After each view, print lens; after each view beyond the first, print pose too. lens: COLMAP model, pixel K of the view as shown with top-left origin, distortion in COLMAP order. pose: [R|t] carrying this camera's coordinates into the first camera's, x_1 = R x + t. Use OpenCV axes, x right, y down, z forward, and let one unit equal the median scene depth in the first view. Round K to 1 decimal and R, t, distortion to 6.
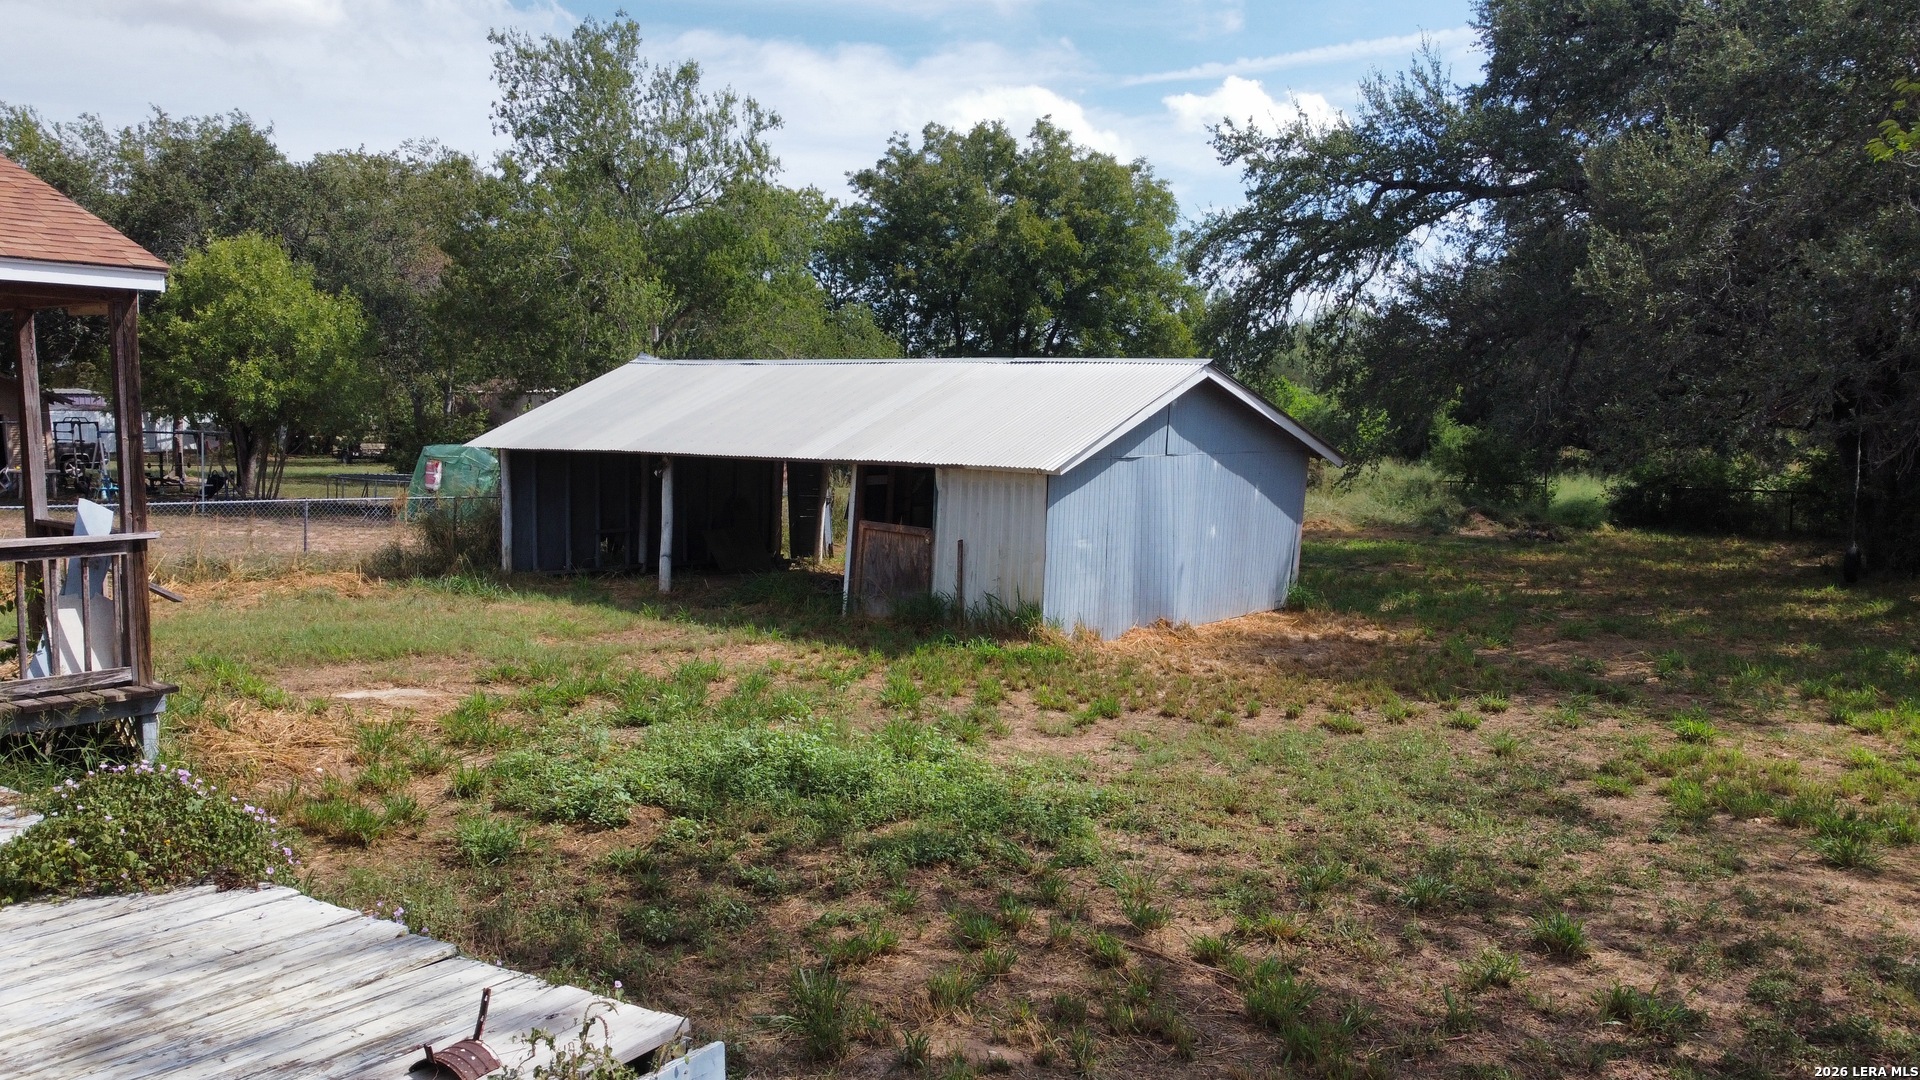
lens RADIAL K [[1449.8, 0, 959.8], [0, 1449.8, 543.5], [0, 0, 1]] dist [-0.003705, 0.001339]
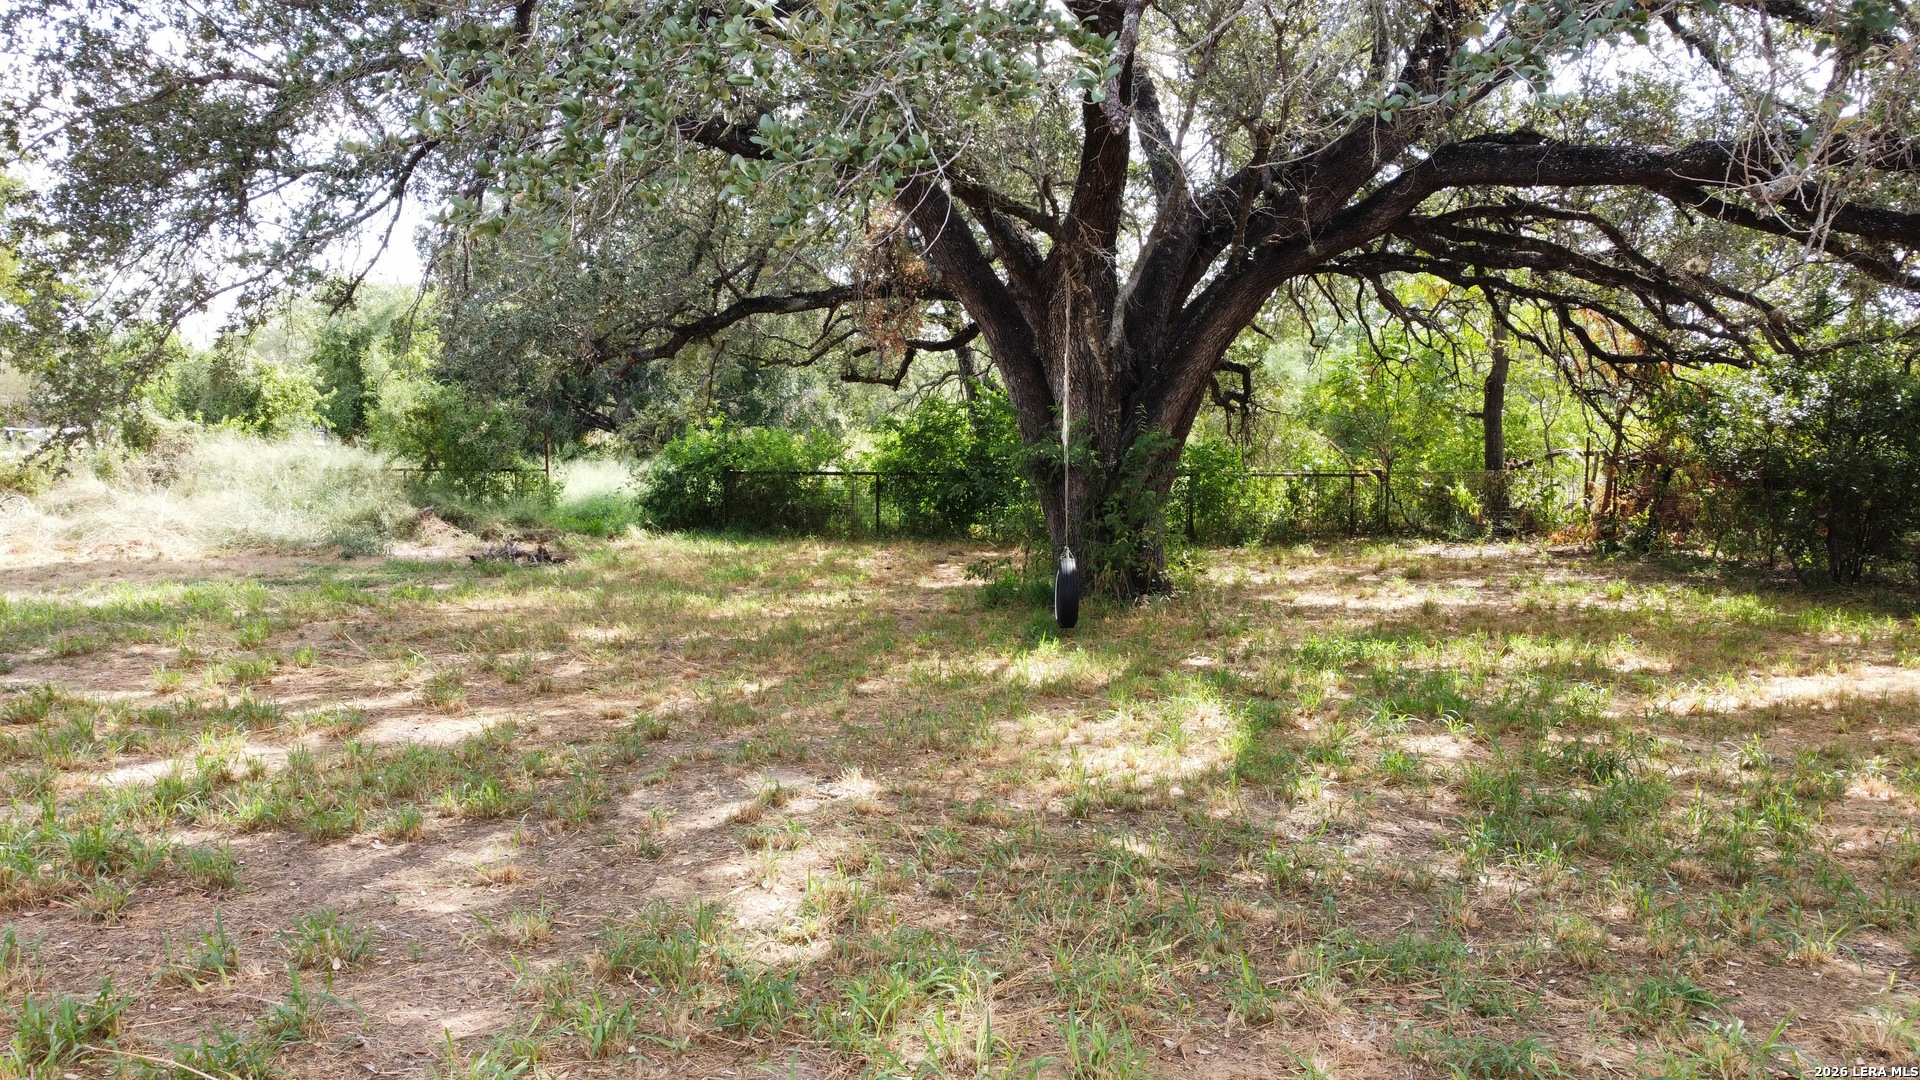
lens RADIAL K [[1449.8, 0, 960.3], [0, 1449.8, 541.2], [0, 0, 1]] dist [-0.003705, 0.001339]
pose [[0.808849, -0.042585, 0.586473, 0.181215], [0.046350, 0.998888, 0.008608, -0.006424], [-0.586187, 0.020221, 0.809923, 0.384997]]
